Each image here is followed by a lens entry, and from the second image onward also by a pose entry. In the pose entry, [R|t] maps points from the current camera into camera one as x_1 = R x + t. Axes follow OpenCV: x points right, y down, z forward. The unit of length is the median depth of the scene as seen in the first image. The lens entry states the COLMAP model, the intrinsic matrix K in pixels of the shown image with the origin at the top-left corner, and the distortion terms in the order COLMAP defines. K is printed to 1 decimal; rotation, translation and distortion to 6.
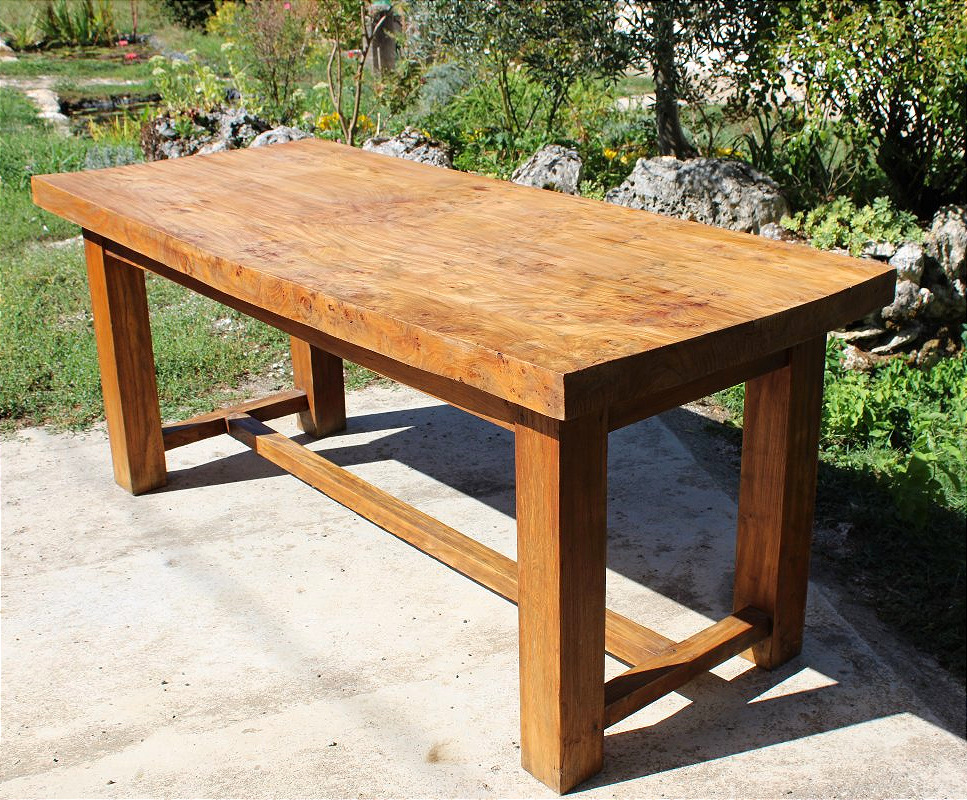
lens RADIAL K [[1228.5, 0, 549.3], [0, 1228.5, 383.4], [0, 0, 1]] dist [-0.085507, 0.000000]
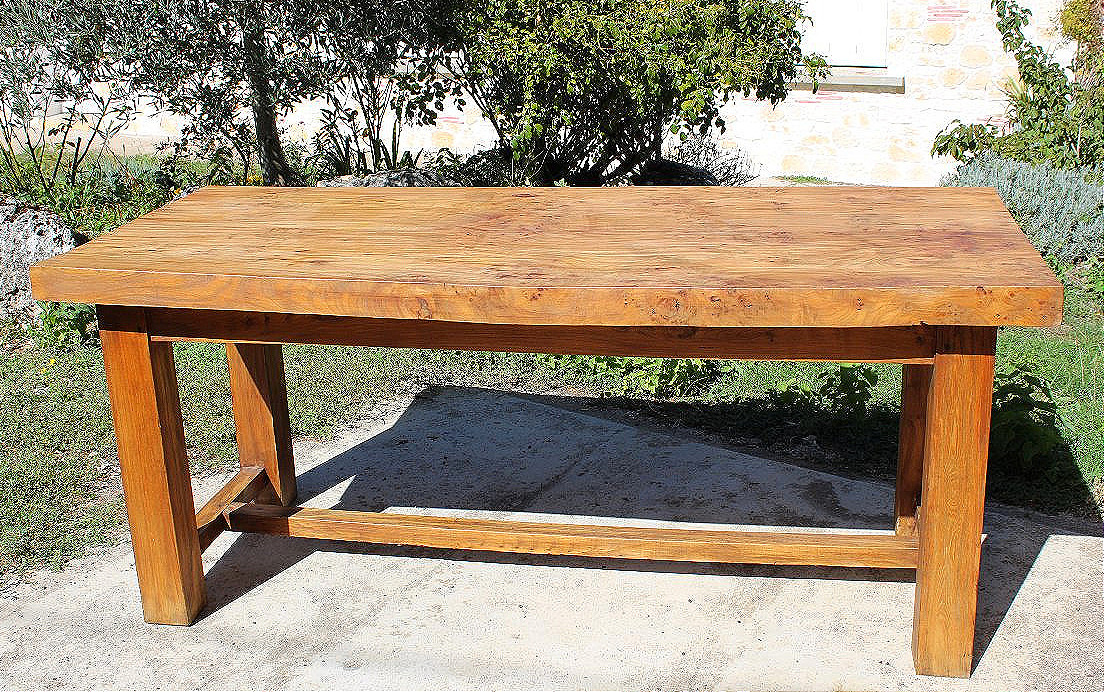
lens RADIAL K [[1228.9, 0, 513.9], [0, 1228.9, 345.9], [0, 0, 1]] dist [-0.067086, 0.000000]
pose [[0.812671, -0.212150, 0.542732, -0.616031], [0.242018, 0.970126, 0.016824, -0.057609], [-0.530088, 0.117678, 0.839737, 0.172348]]
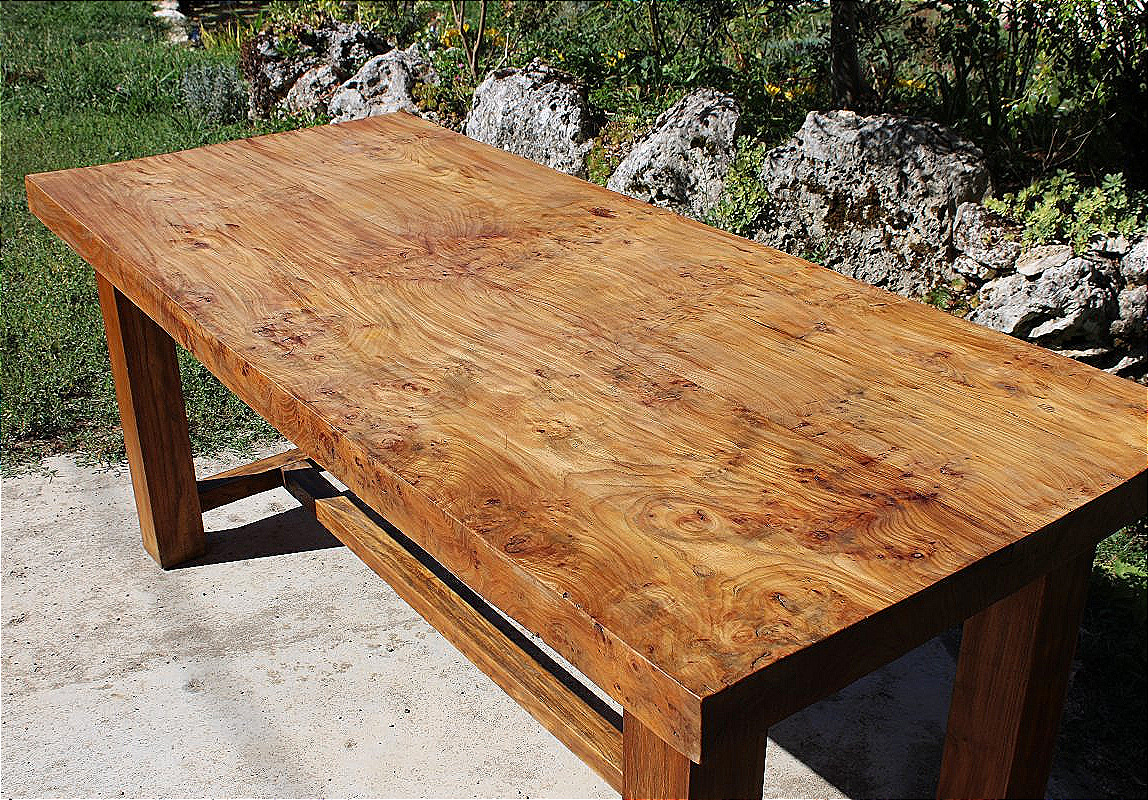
lens RADIAL K [[1249.8, 0, 574.0], [0, 1249.8, 381.8], [0, 0, 1]] dist [-0.078674, 0.000000]
pose [[0.994918, 0.038410, -0.093071, 0.000247], [-0.030419, 0.995848, 0.085802, -0.118400], [0.095981, -0.082535, 0.991955, 0.240940]]
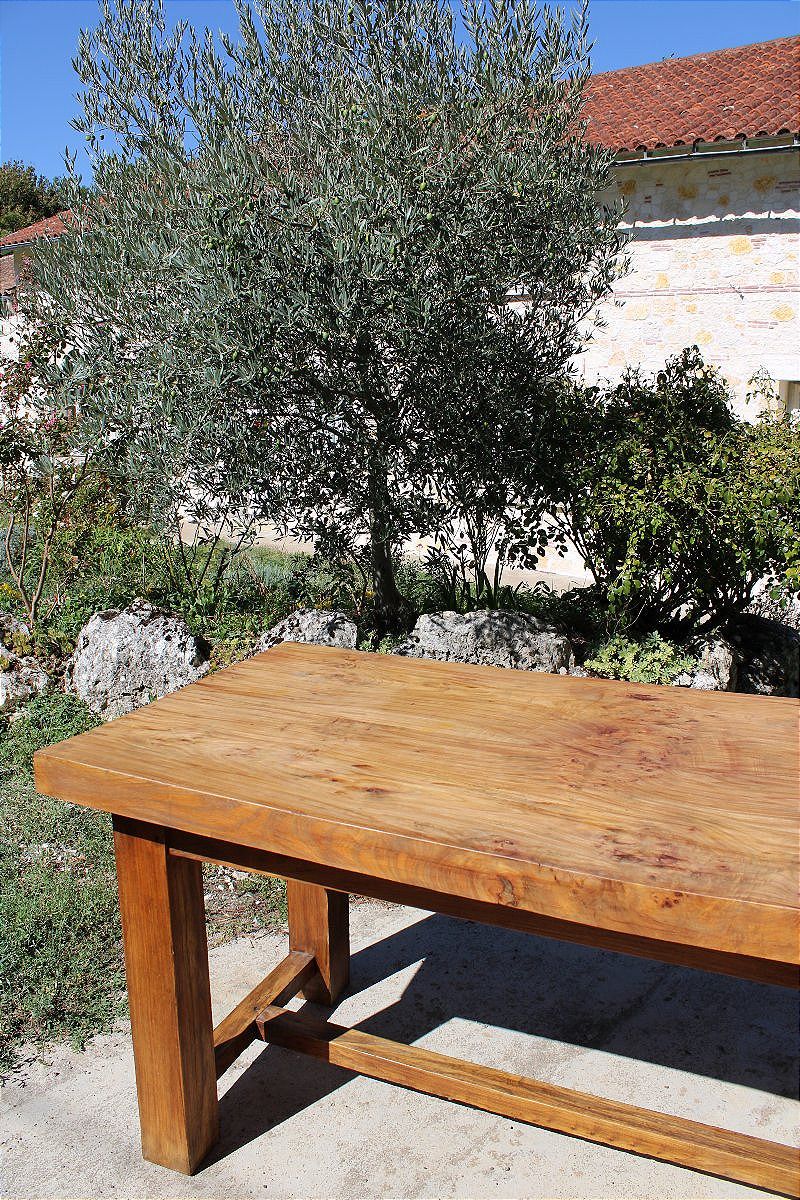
lens RADIAL K [[955.2, 0, 403.8], [0, 955.2, 624.5], [0, 0, 1]] dist [-0.130631, 0.085591]
pose [[0.914258, -0.089469, 0.395130, -0.441543], [0.141356, 0.984464, -0.104159, -0.159083], [-0.379673, 0.151082, 0.912701, 0.453200]]
